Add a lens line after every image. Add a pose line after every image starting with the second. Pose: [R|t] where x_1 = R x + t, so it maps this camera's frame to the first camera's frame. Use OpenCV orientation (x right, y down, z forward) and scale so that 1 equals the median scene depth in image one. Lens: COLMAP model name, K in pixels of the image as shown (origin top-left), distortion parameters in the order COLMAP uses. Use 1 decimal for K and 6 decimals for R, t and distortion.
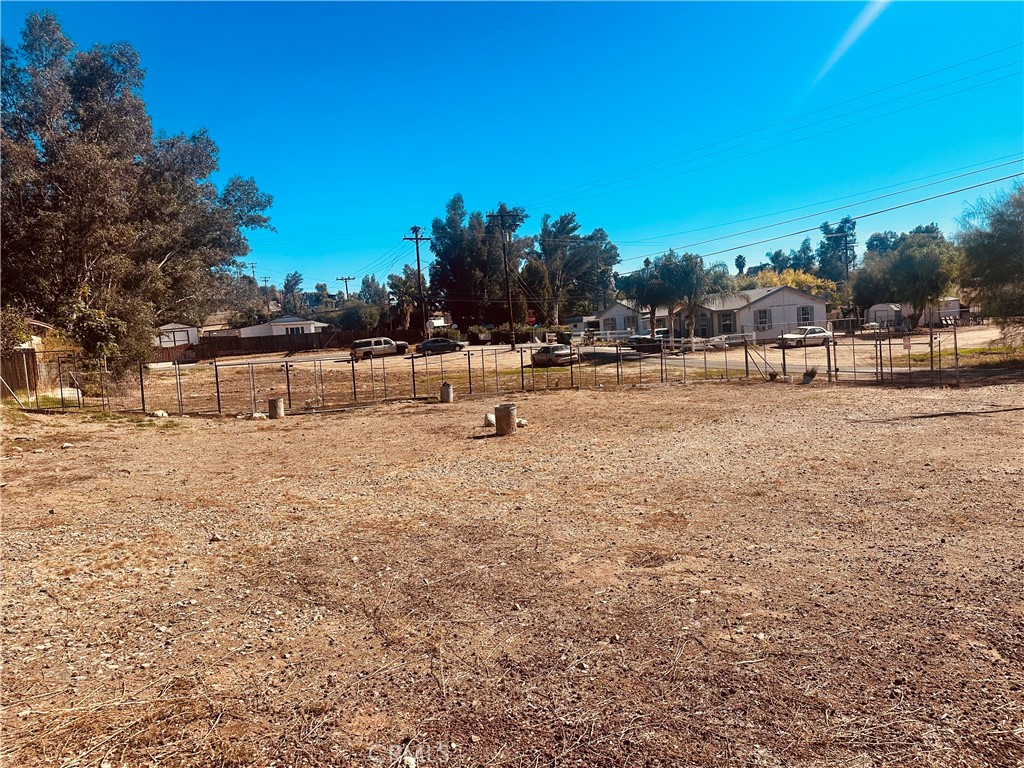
lens RADIAL K [[698.7, 0, 510.6], [0, 698.7, 393.0], [0, 0, 1]] dist [0.047850, -0.057673]
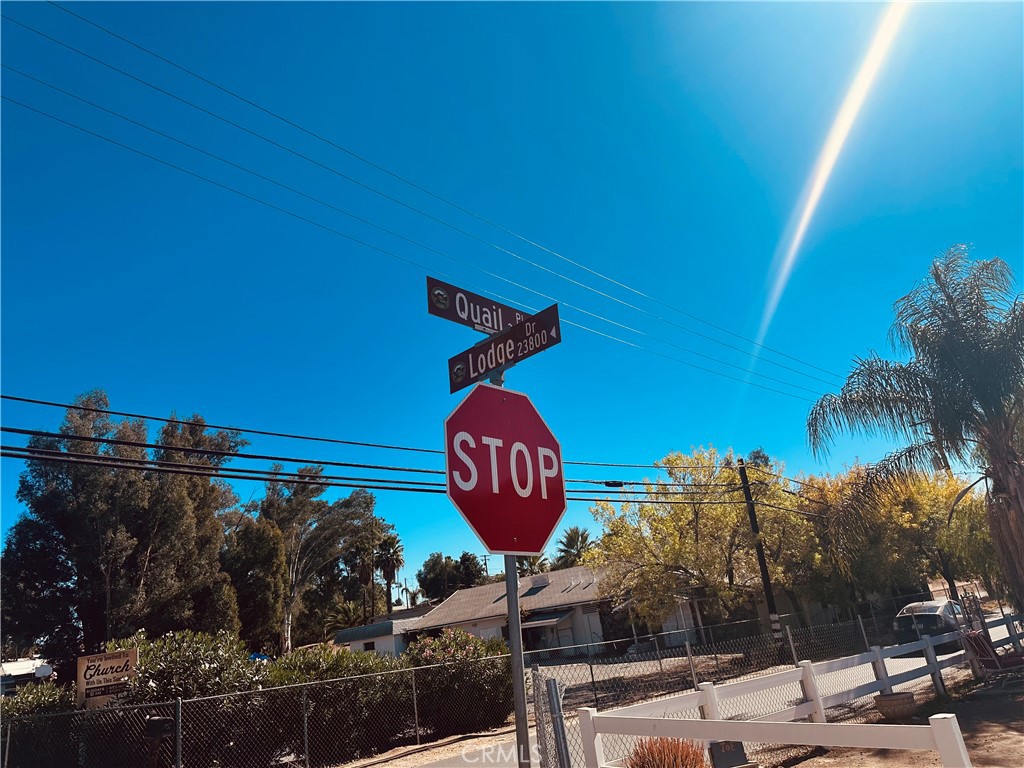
lens RADIAL K [[698.7, 0, 509.7], [0, 698.7, 388.8], [0, 0, 1]] dist [0.047850, -0.057673]
pose [[0.924786, 0.061294, 0.375517, 0.005011], [0.107665, 0.904446, -0.412777, -0.040465], [-0.364936, 0.422161, 0.829820, 0.429470]]
